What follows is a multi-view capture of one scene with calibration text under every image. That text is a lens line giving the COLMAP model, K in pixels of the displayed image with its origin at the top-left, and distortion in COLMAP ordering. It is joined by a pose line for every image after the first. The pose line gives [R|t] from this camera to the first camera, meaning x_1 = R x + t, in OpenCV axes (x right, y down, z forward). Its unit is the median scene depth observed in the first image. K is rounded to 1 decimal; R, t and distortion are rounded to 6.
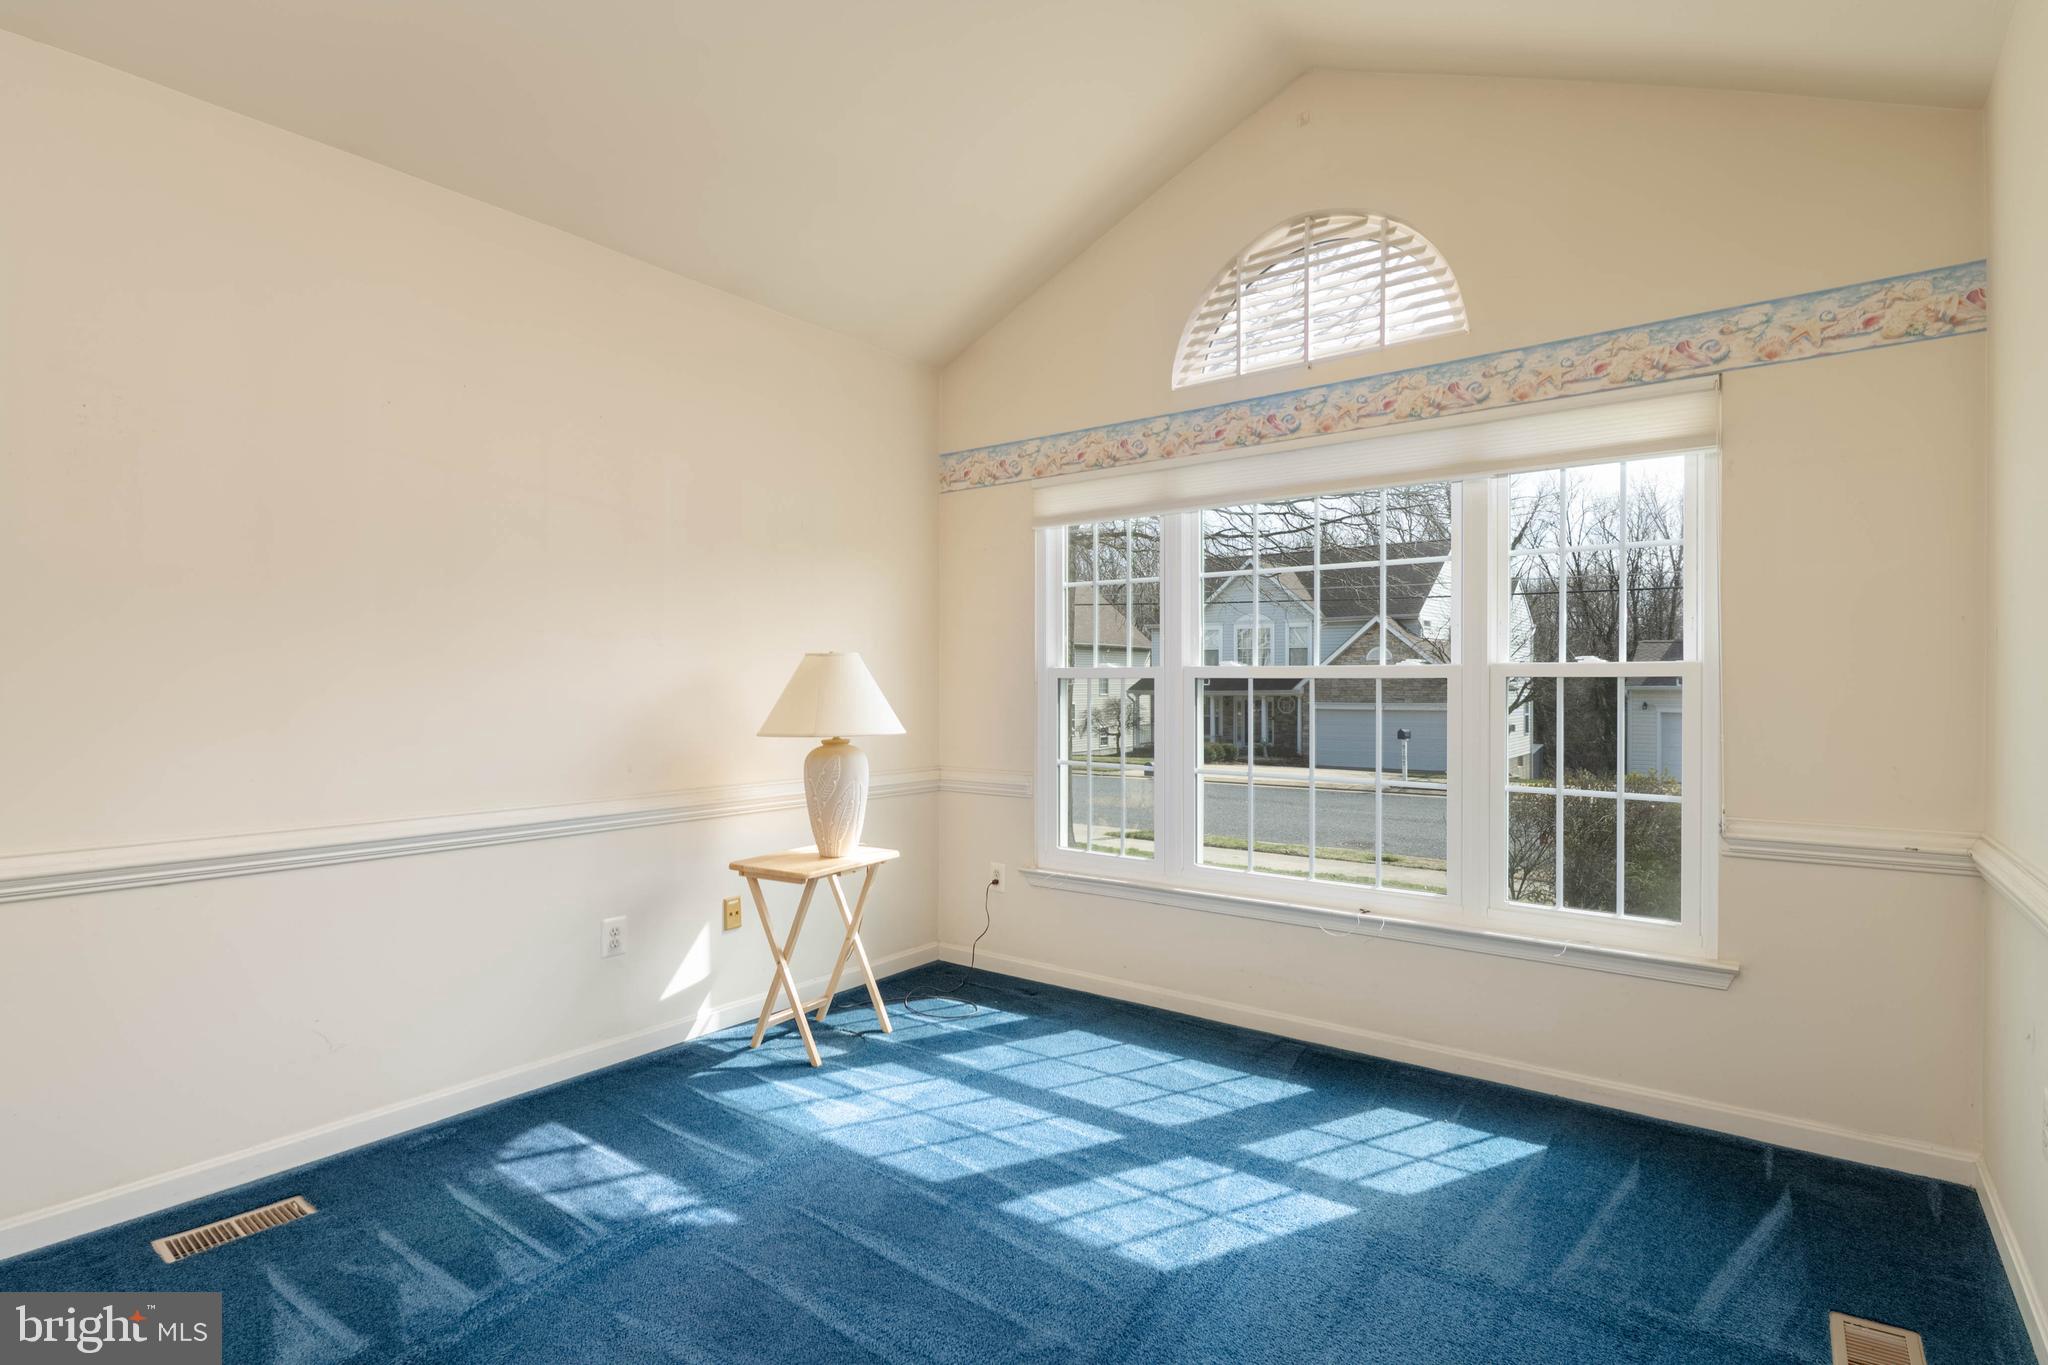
lens RADIAL K [[944.7, 0, 1034.2], [0, 944.7, 688.6], [0, 0, 1]] dist [-0.014795, -0.000452]
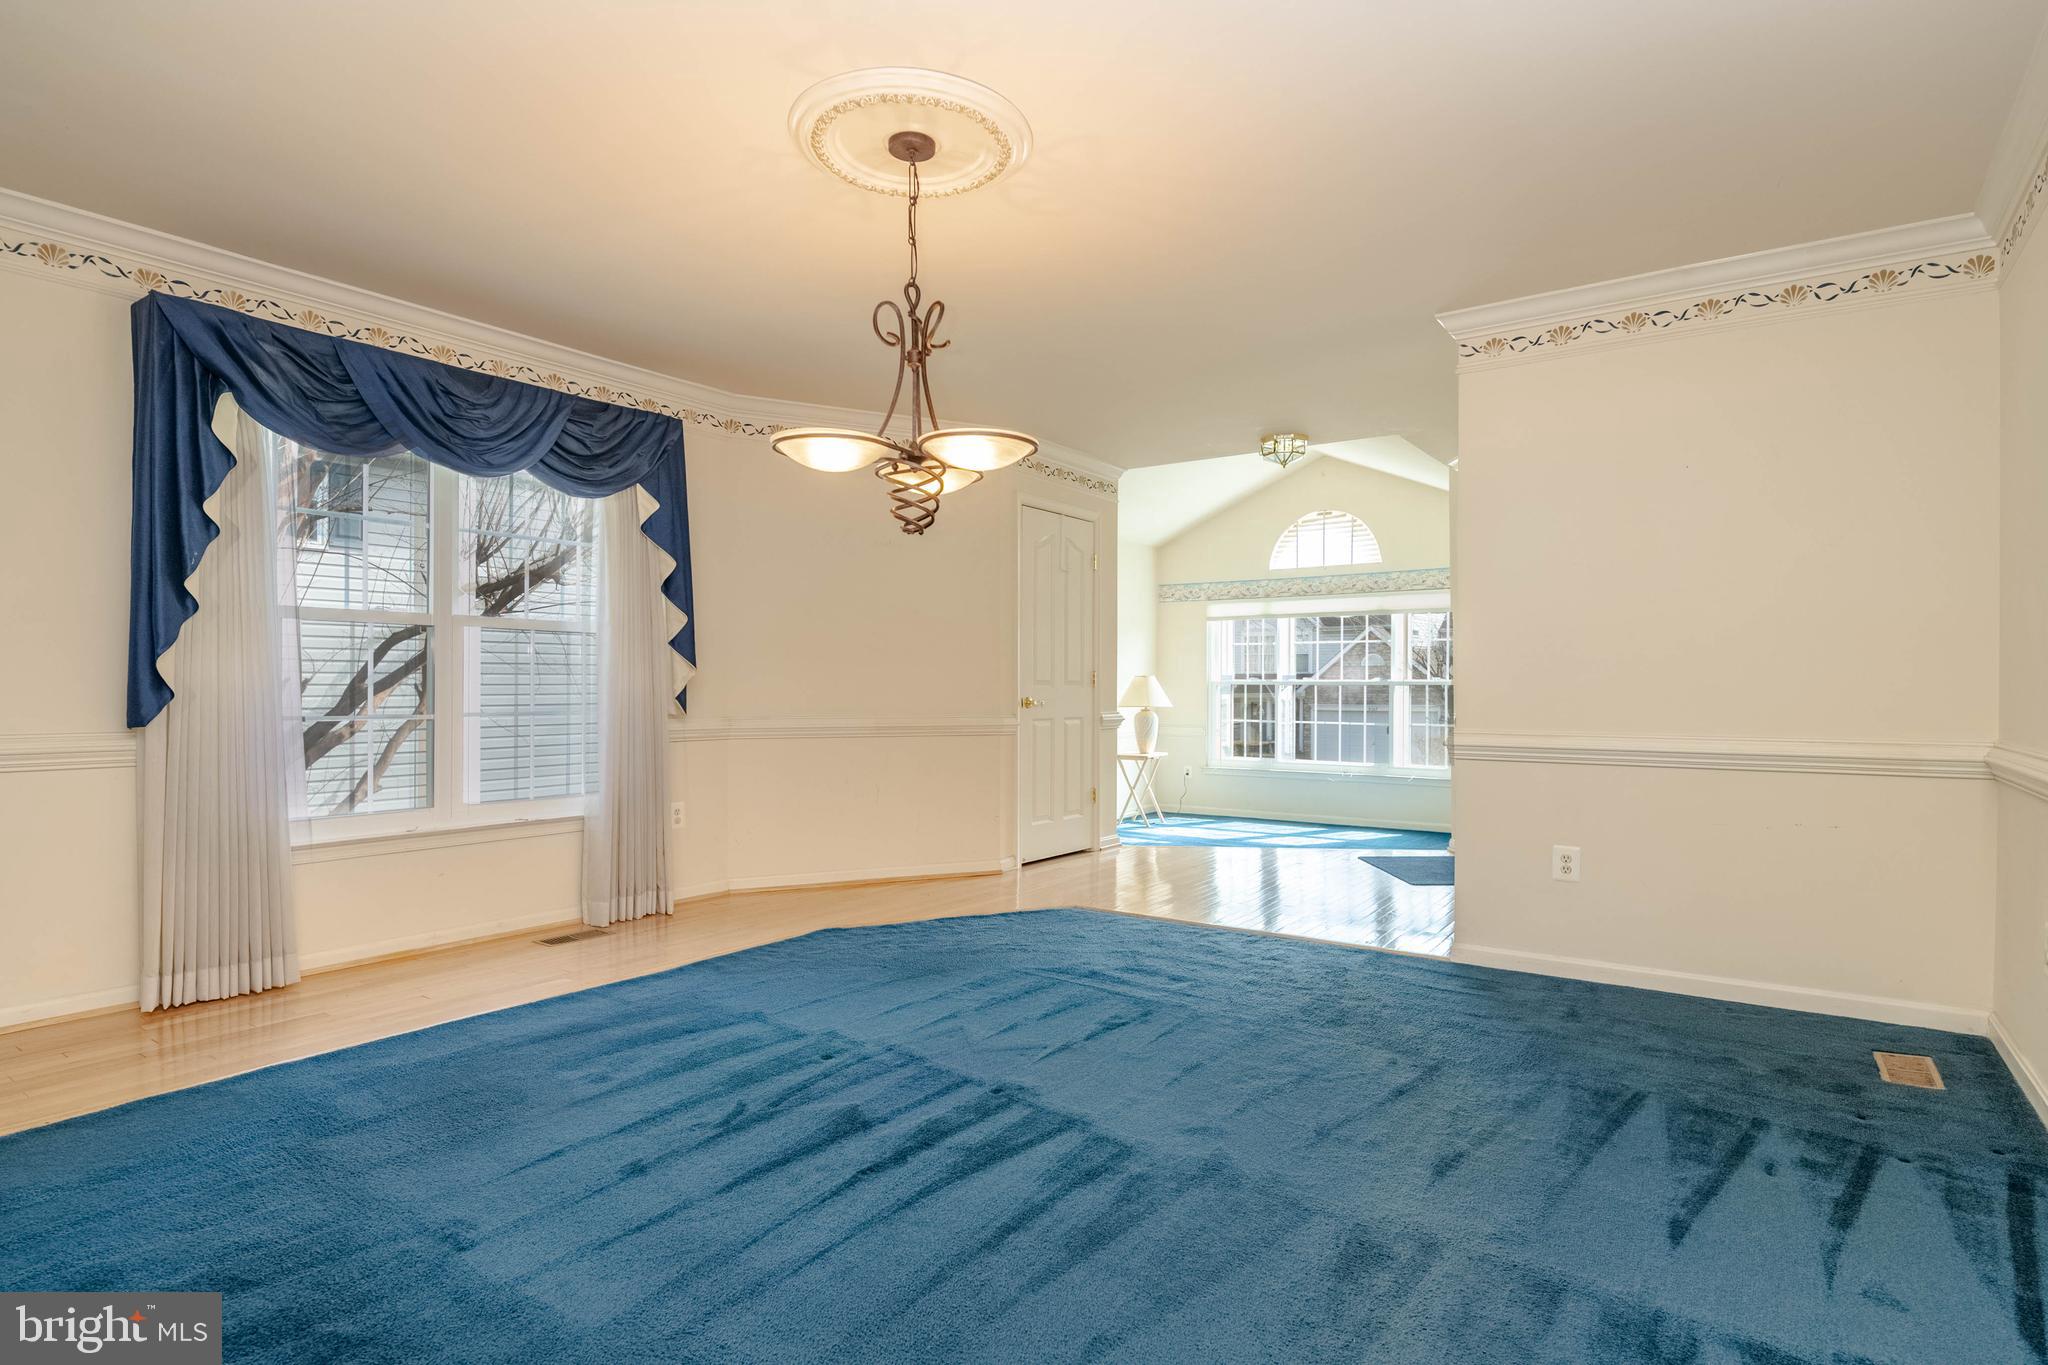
lens RADIAL K [[1085.7, 0, 1032.0], [0, 1085.7, 682.7], [0, 0, 1]] dist [0.002107, -0.006039]
pose [[0.999365, 0.004791, 0.035302, -0.621602], [-0.004525, 0.999961, -0.007619, 0.005009], [-0.035337, 0.007455, 0.999348, -1.970874]]
